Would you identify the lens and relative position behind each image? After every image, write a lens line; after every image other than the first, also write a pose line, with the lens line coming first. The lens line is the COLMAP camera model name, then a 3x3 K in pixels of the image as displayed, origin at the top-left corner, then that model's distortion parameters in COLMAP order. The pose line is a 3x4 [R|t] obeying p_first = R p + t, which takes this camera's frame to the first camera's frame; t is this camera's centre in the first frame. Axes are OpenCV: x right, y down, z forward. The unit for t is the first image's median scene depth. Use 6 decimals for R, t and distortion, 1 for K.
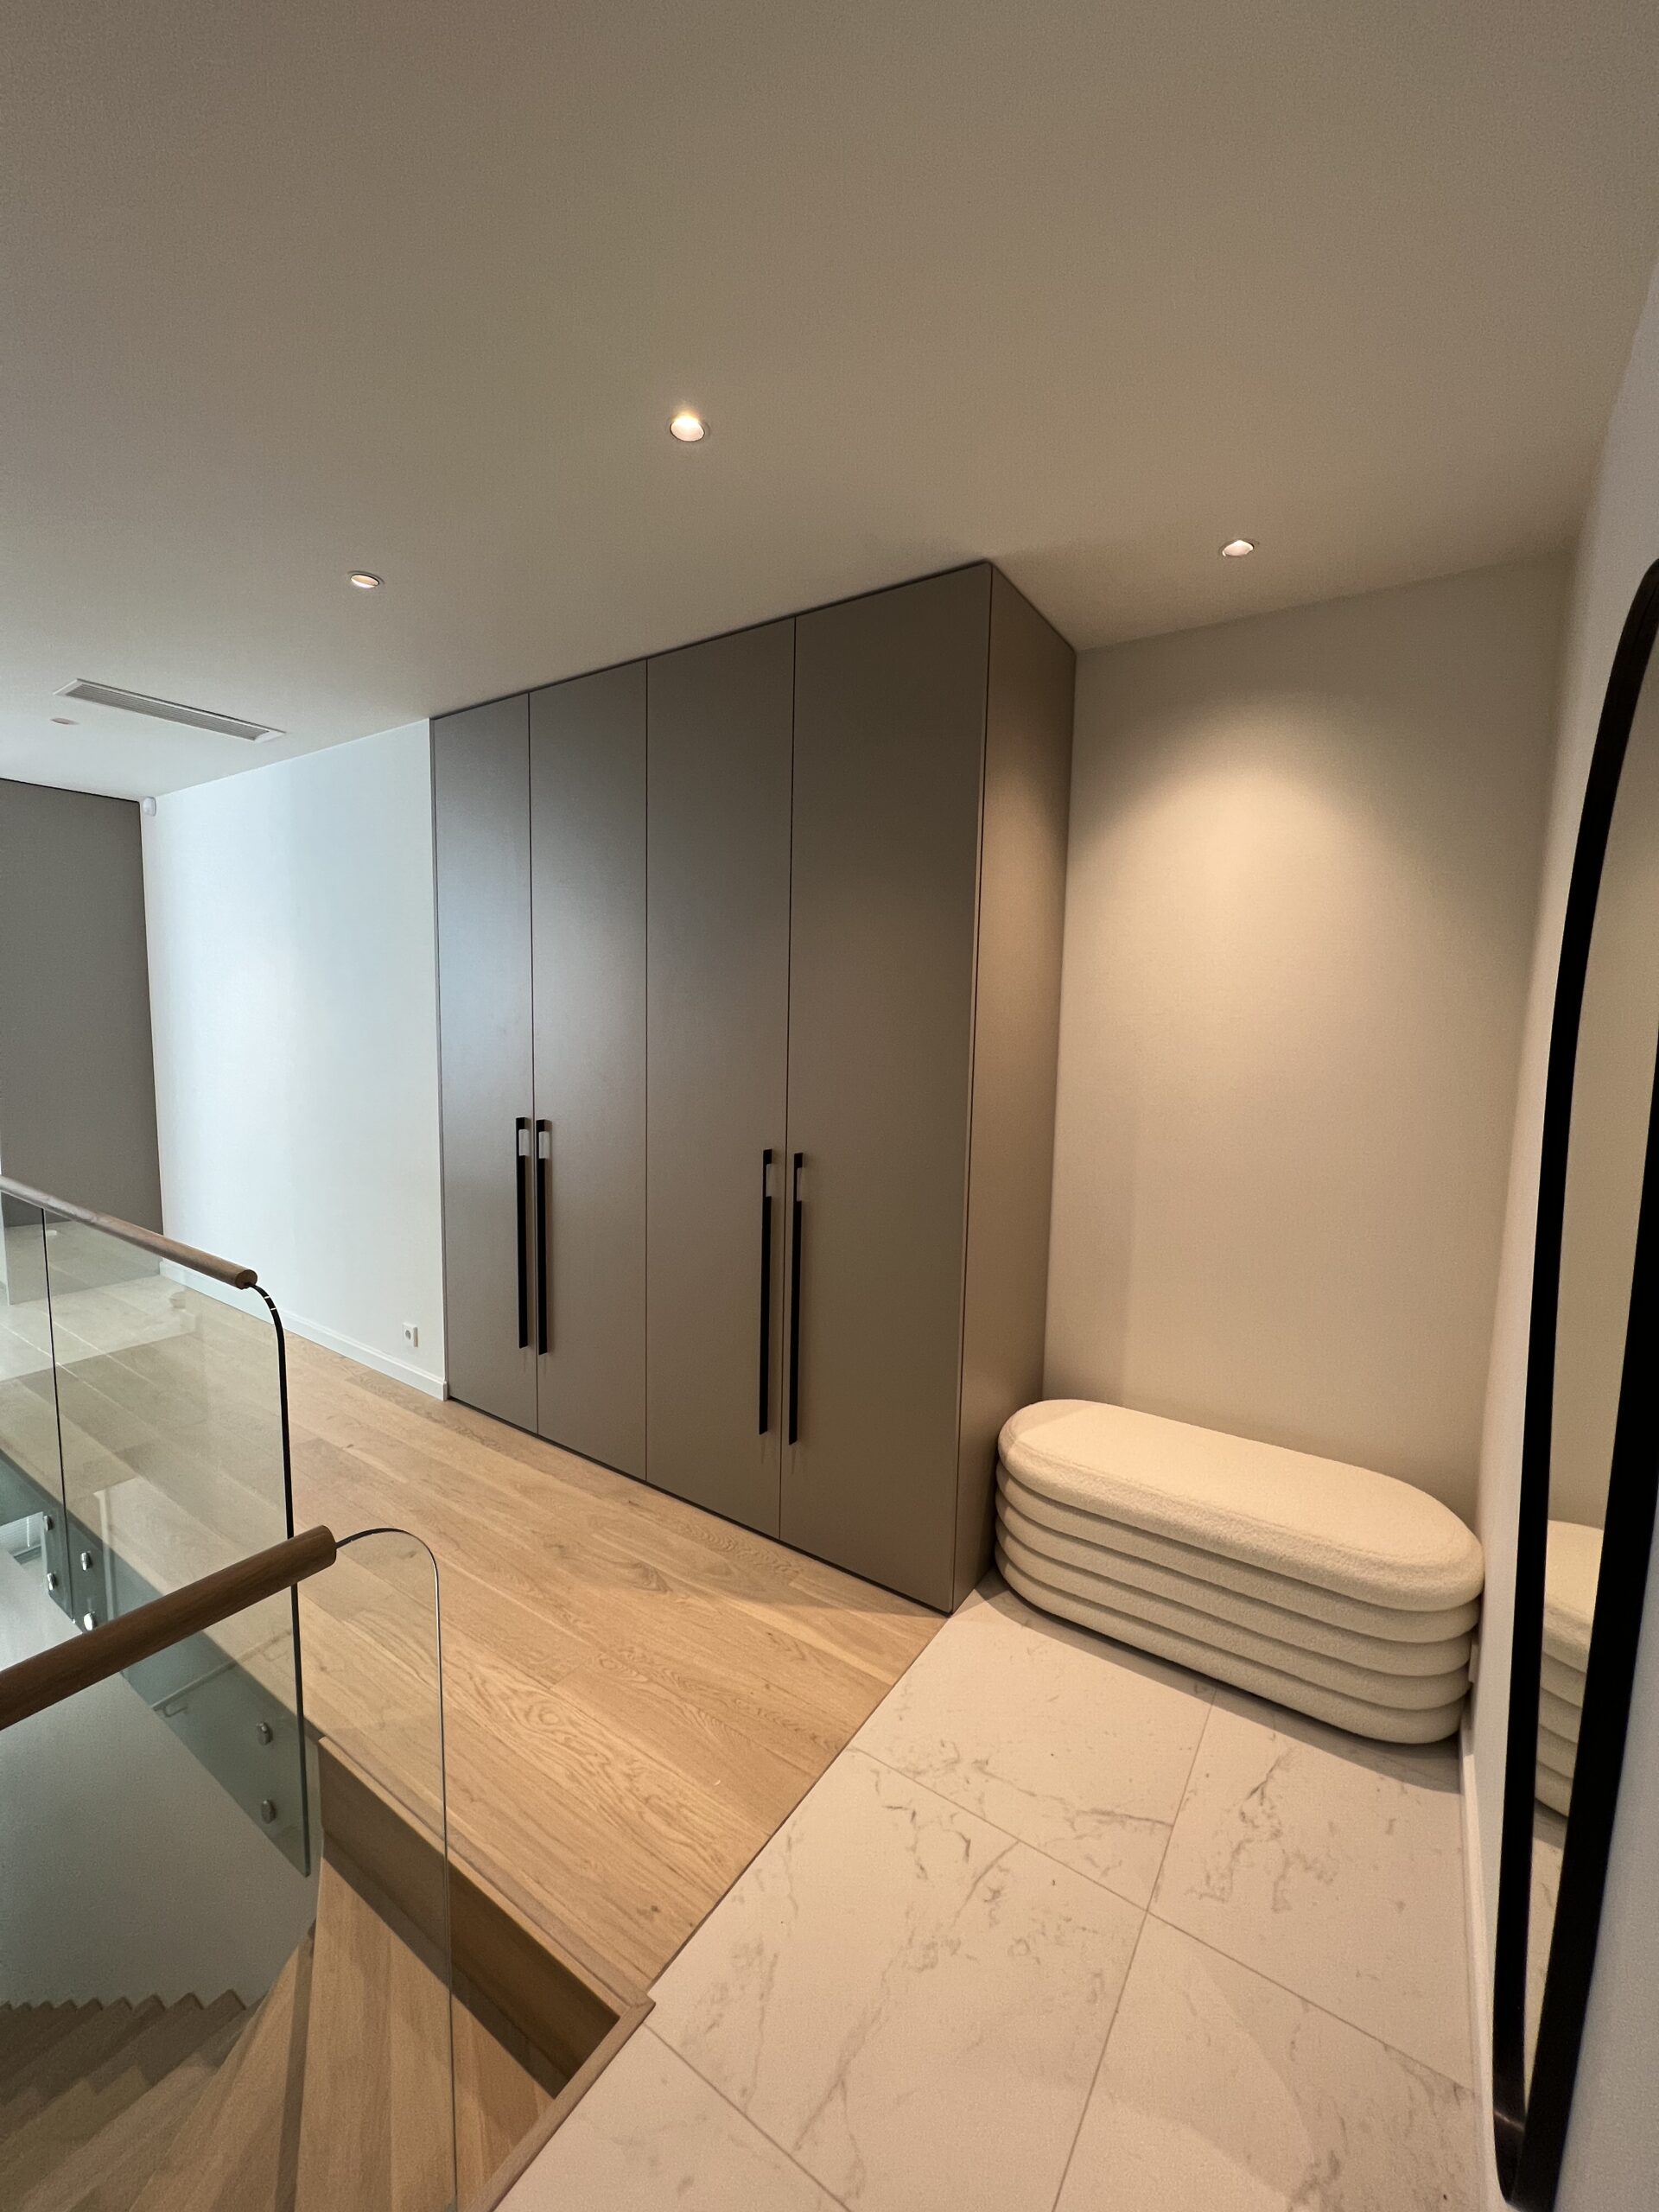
lens RADIAL K [[886.3, 0, 829.8], [0, 886.3, 1103.0], [0, 0, 1]] dist [-0.000723, -0.000053]
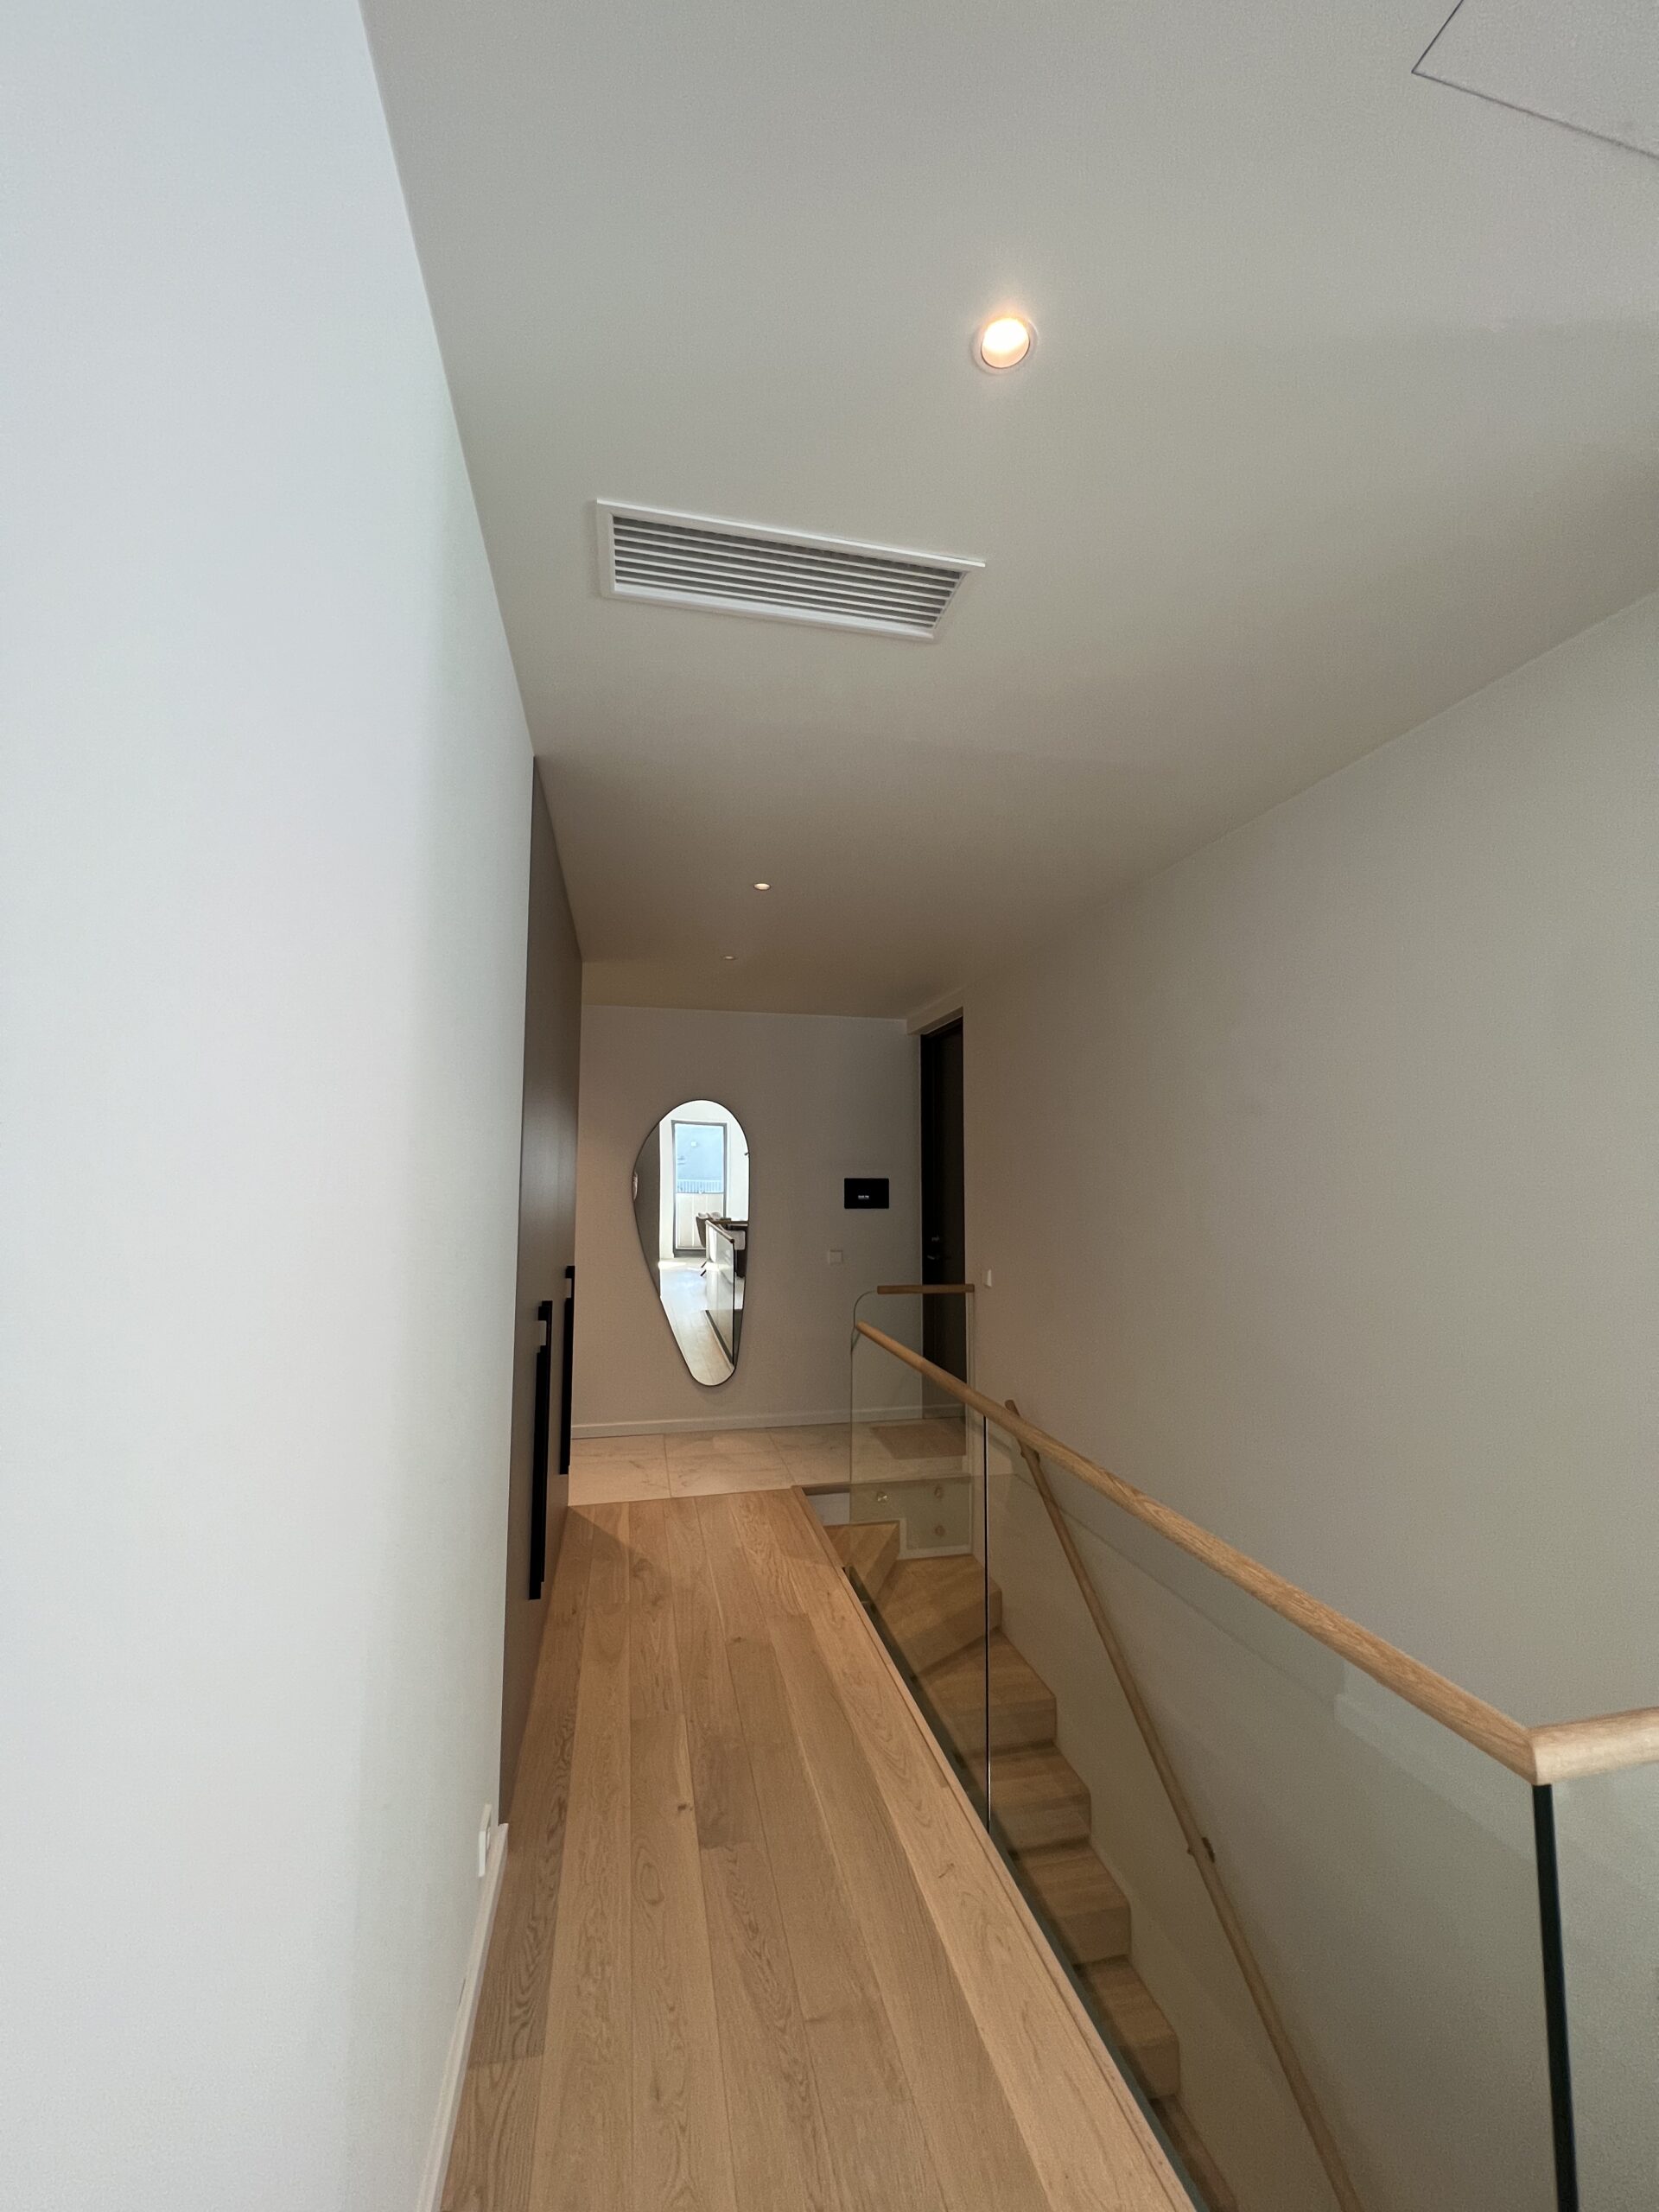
lens RADIAL K [[886.3, 0, 829.8], [0, 886.3, 1103.0], [0, 0, 1]] dist [-0.000723, -0.000053]
pose [[-0.726992, 0.039232, 0.685524, -1.491189], [0.057337, 0.998348, 0.003671, -0.214859], [-0.684248, 0.041974, -0.728040, 1.860746]]
